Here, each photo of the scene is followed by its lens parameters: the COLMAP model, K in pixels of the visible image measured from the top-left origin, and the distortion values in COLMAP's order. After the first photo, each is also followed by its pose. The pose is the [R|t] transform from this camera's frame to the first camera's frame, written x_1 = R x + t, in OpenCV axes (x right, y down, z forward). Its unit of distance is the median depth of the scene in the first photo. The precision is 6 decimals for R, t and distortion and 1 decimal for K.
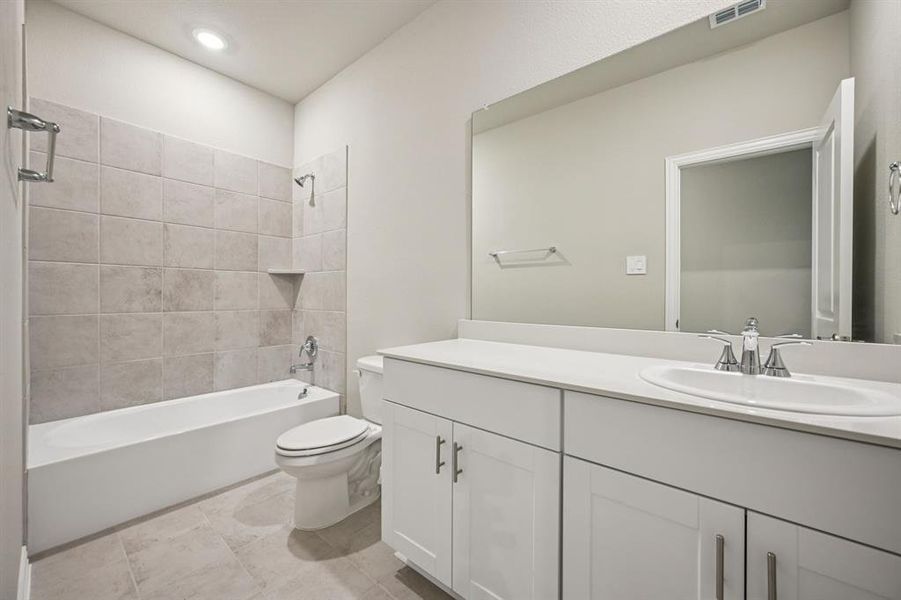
lens RADIAL K [[363.0, 0, 442.4], [0, 363.0, 299.5], [0, 0, 1]] dist [-0.007380, 0.000383]
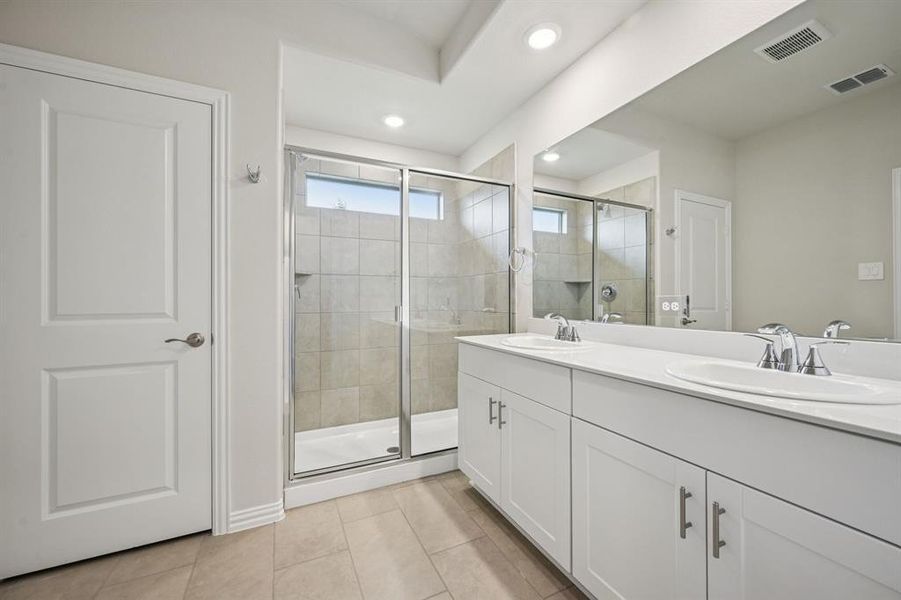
lens RADIAL K [[363.0, 0, 457.7], [0, 363.0, 300.4], [0, 0, 1]] dist [-0.007380, 0.000383]
pose [[0.924057, -0.006860, -0.382194, 0.391436], [0.004062, 0.999959, -0.008128, 0.004656], [0.382234, 0.005959, 0.924046, -0.350989]]
